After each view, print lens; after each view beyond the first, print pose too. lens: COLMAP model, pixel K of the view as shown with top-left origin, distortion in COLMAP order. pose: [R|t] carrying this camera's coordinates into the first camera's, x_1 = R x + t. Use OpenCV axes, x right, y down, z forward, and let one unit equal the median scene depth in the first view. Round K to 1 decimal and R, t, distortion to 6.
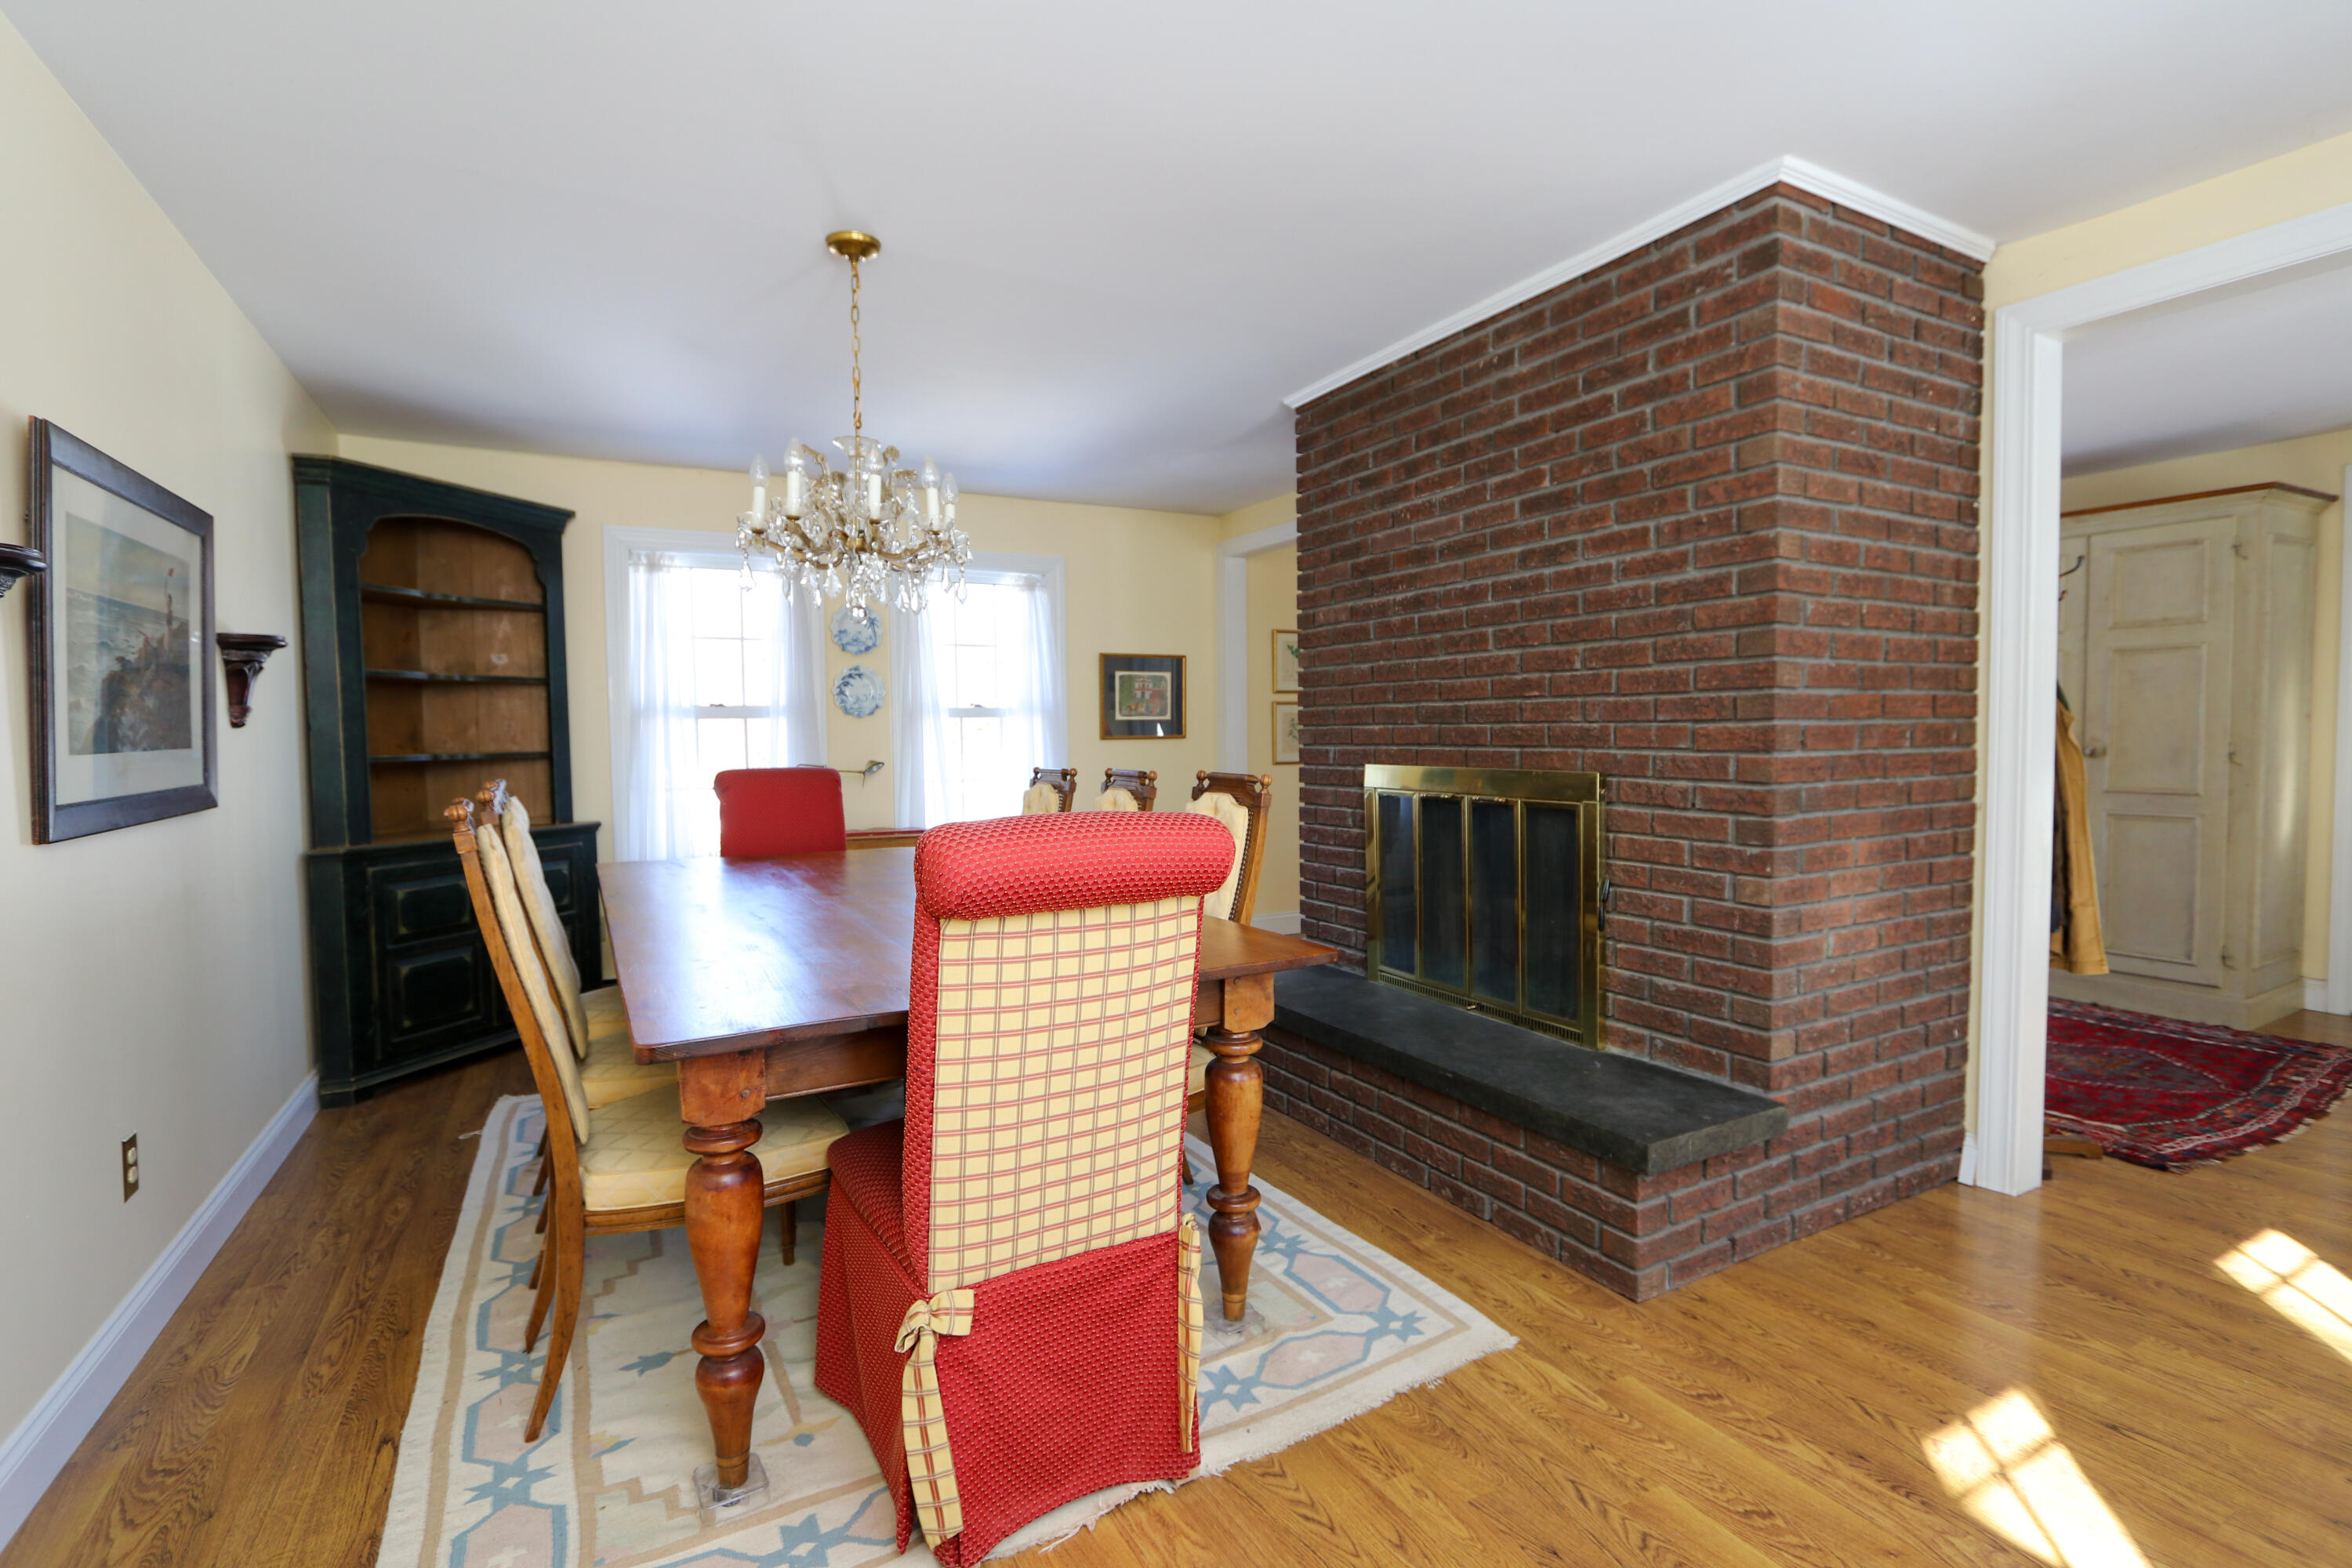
lens RADIAL K [[1085.0, 0, 1174.1], [0, 1085.0, 785.0], [0, 0, 1]] dist [-0.013502, -0.000239]
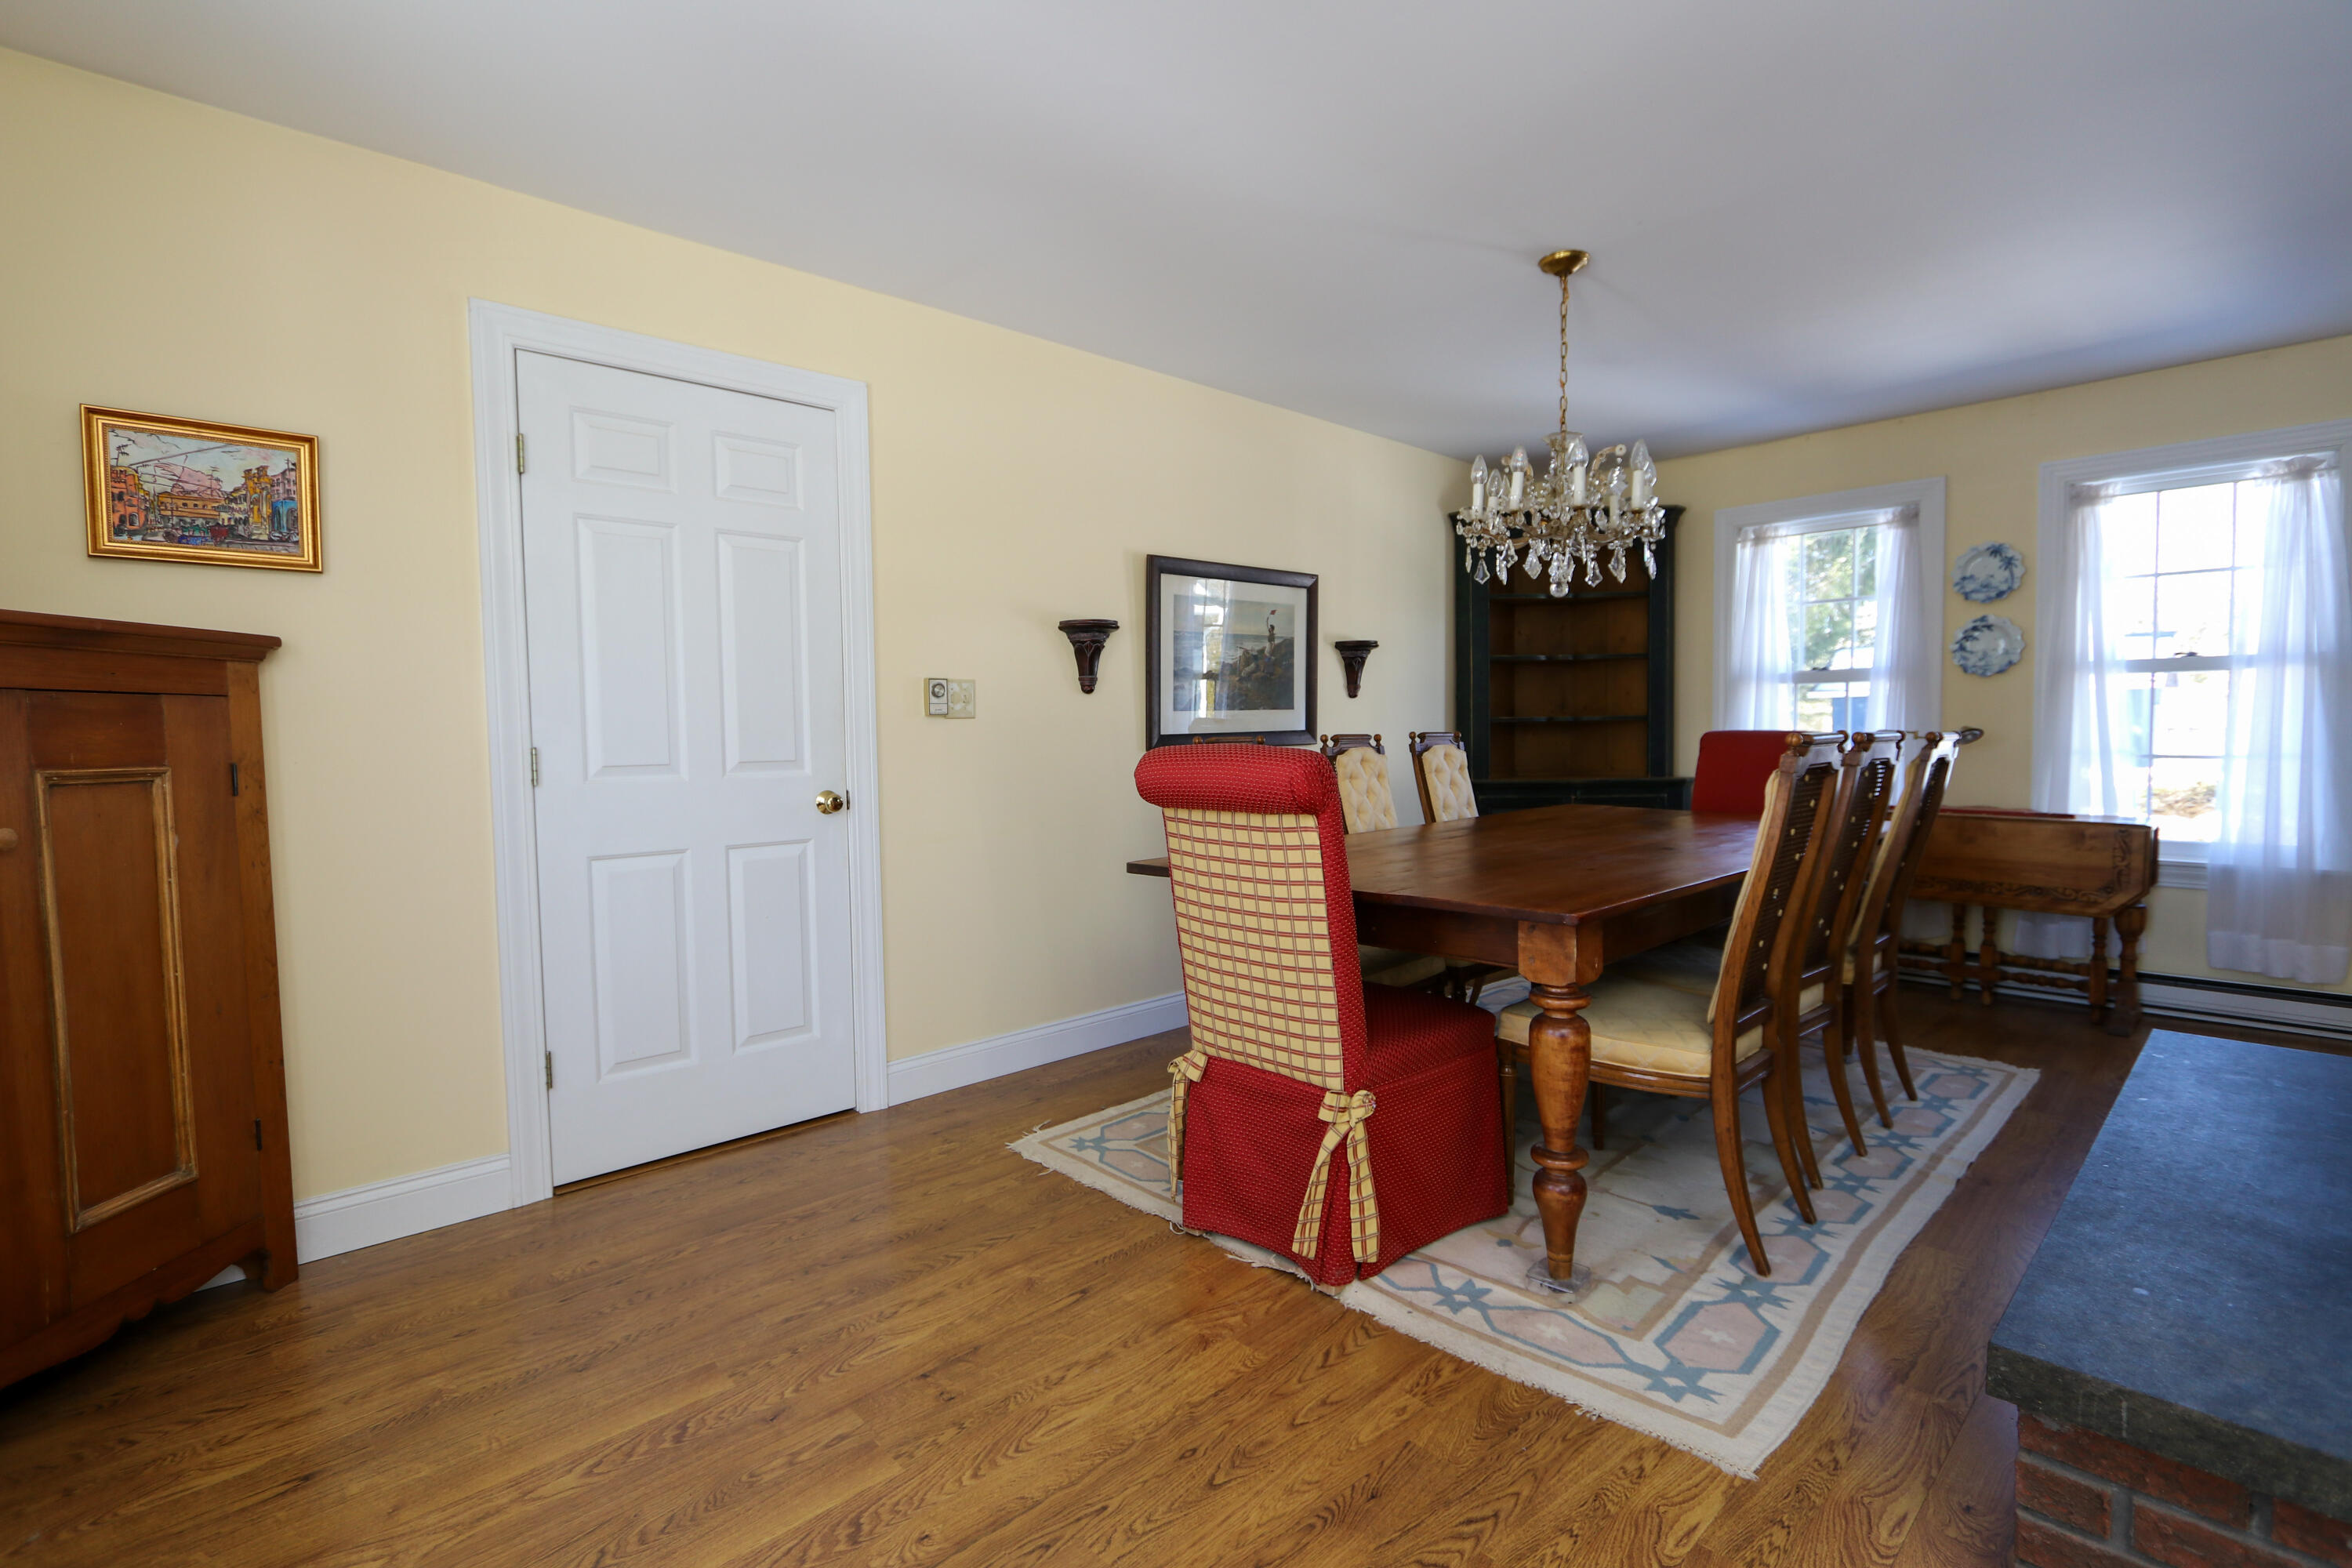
lens RADIAL K [[1085.0, 0, 1166.0], [0, 1085.0, 780.4], [0, 0, 1]] dist [-0.013502, -0.000239]
pose [[0.252066, 0.056204, -0.966077, 0.600751], [-0.037074, 0.998140, 0.048396, 0.003511], [0.967000, 0.023617, 0.253681, 0.264315]]
